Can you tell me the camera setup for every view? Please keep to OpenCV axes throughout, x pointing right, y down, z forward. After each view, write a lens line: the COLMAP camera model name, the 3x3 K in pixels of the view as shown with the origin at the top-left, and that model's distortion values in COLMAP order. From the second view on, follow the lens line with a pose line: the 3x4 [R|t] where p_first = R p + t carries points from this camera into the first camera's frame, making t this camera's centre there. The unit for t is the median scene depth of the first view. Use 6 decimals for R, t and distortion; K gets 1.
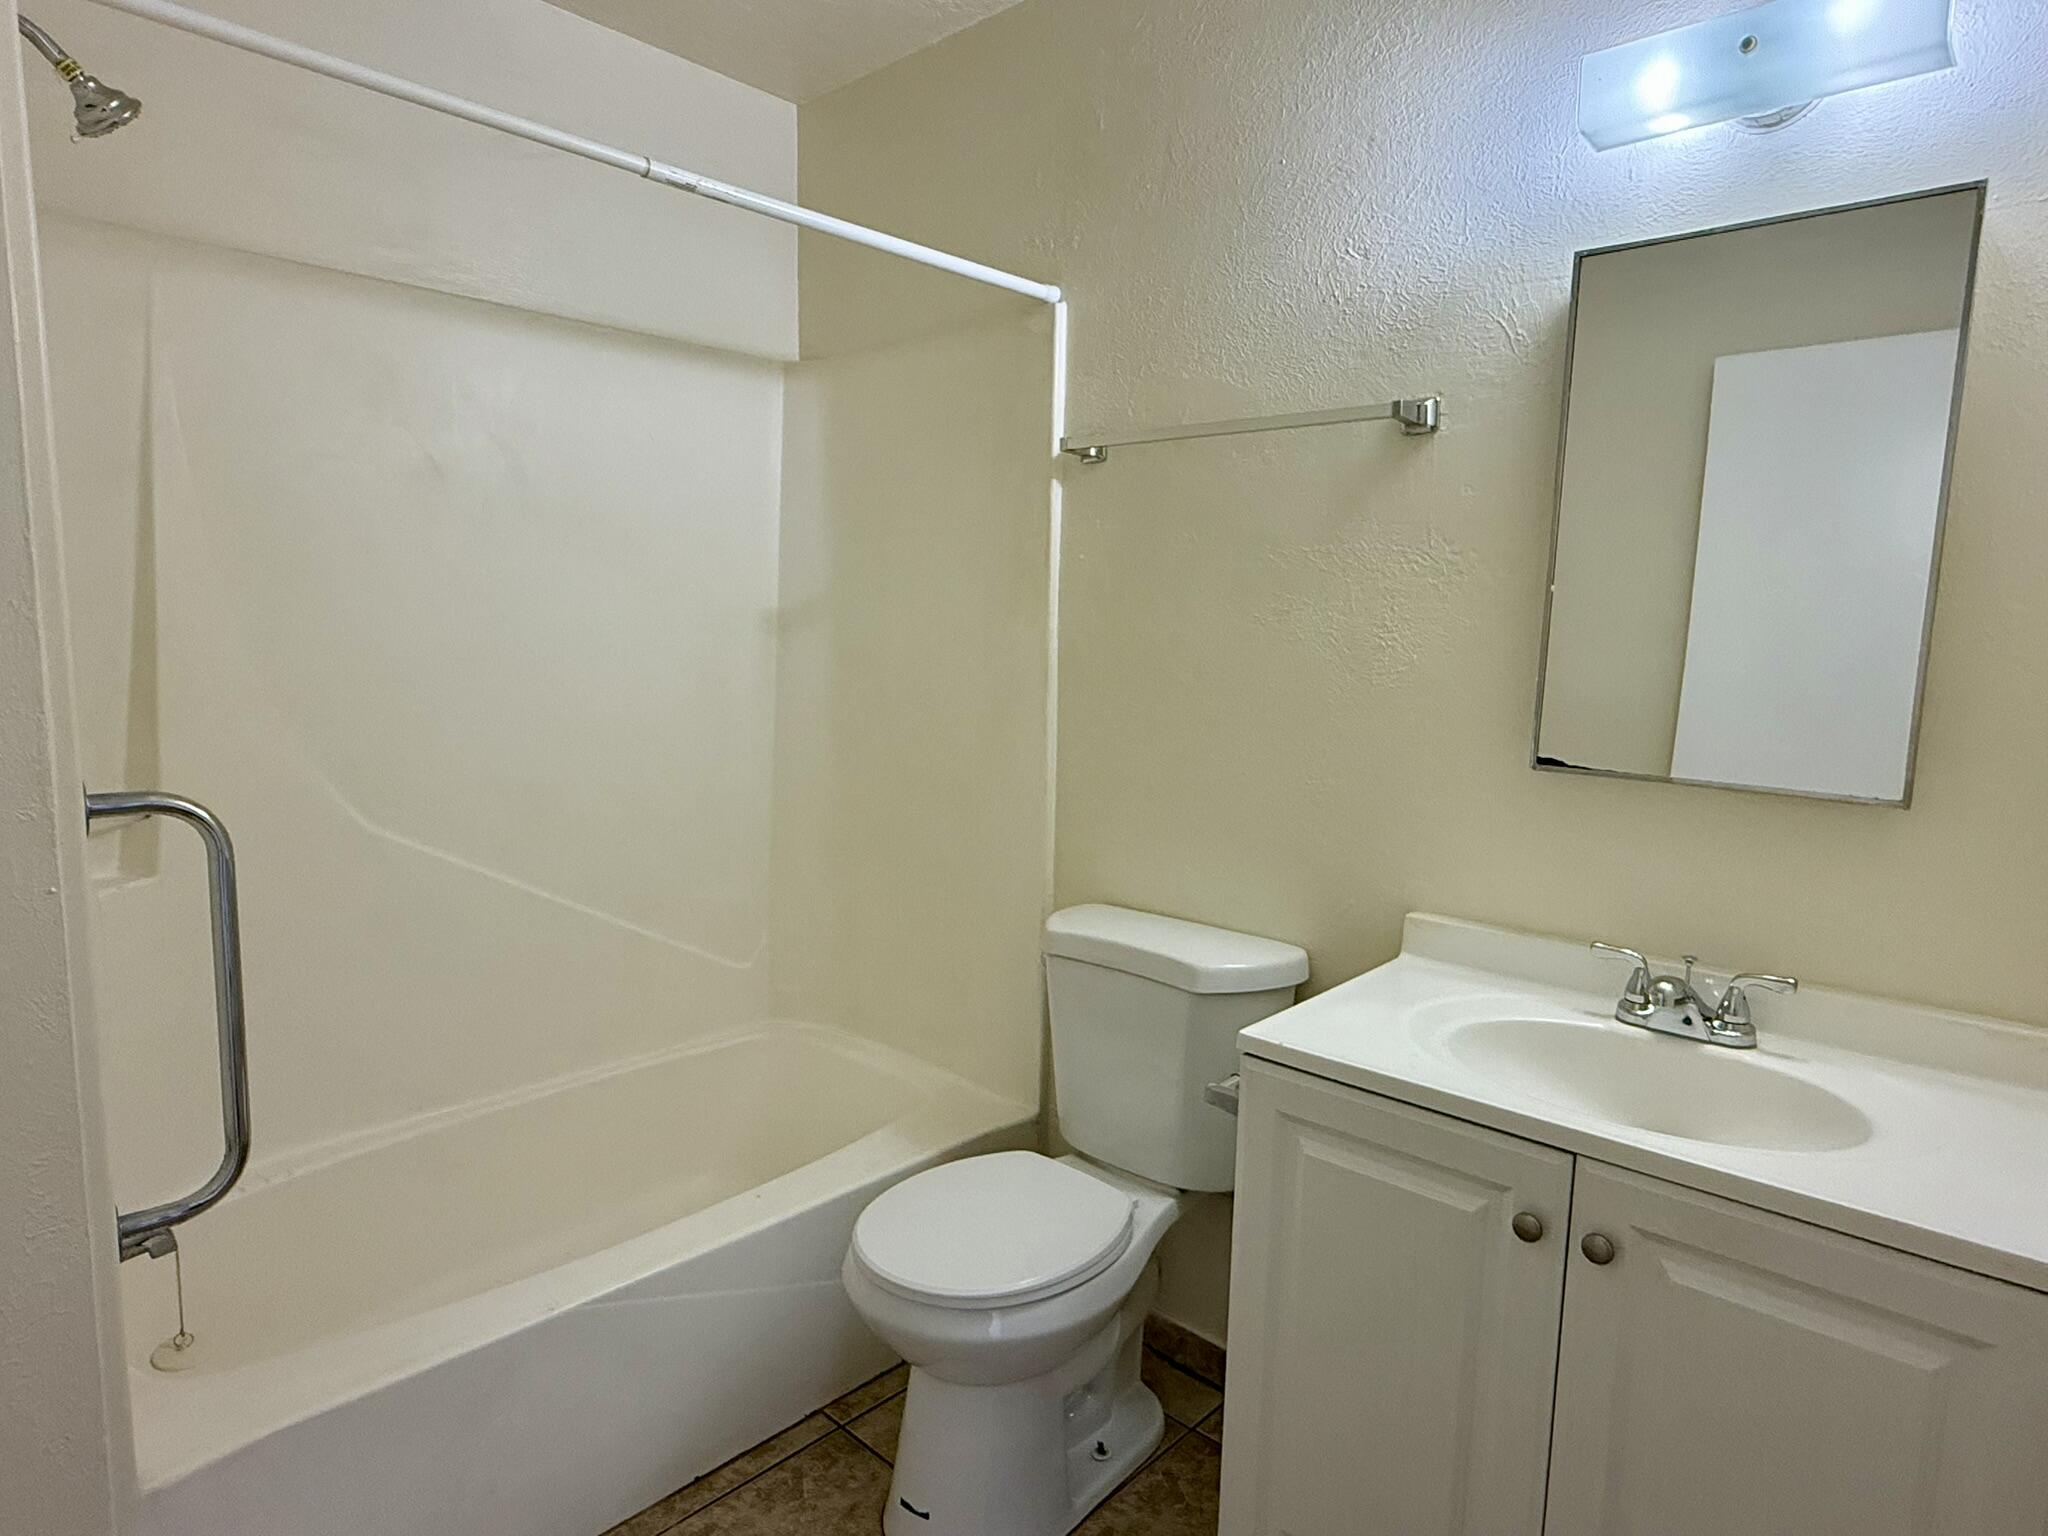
lens RADIAL K [[1188.5, 0, 1012.6], [0, 1188.5, 774.3], [0, 0, 1]] dist [-0.002666, 0.003015]
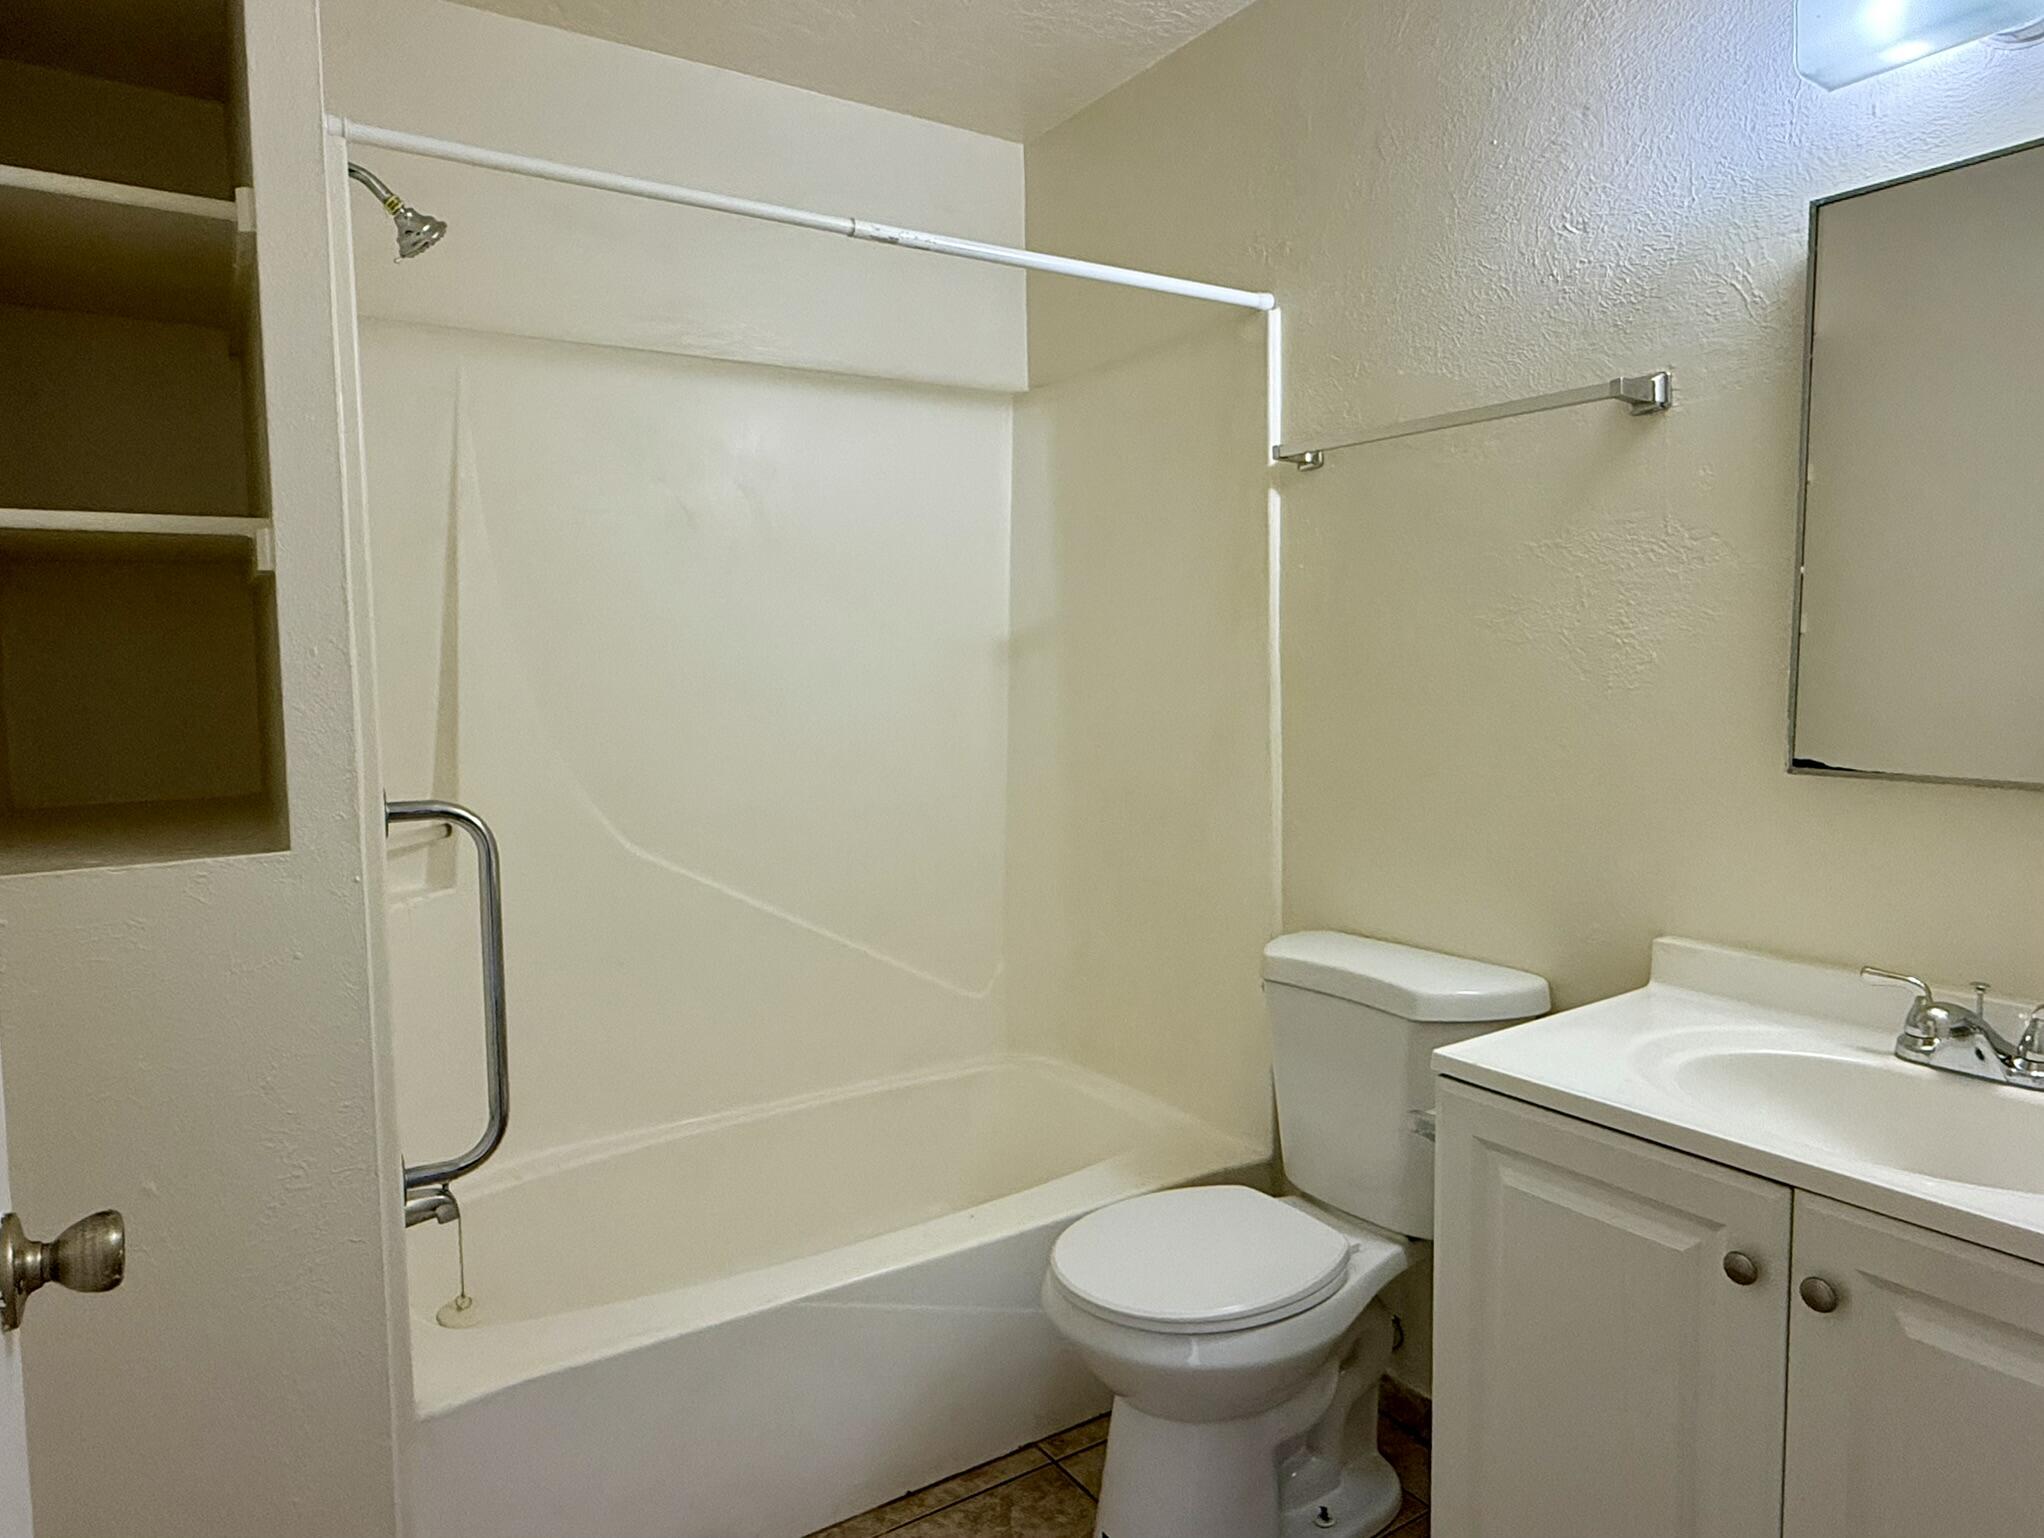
lens RADIAL K [[1310.3, 0, 1034.0], [0, 1310.3, 763.9], [0, 0, 1]] dist [-0.002065, 0.003456]
pose [[0.971013, -0.016363, -0.238466, 0.117941], [0.003922, 0.998611, -0.052549, 0.037079], [0.238995, 0.050090, 0.969728, -0.085139]]
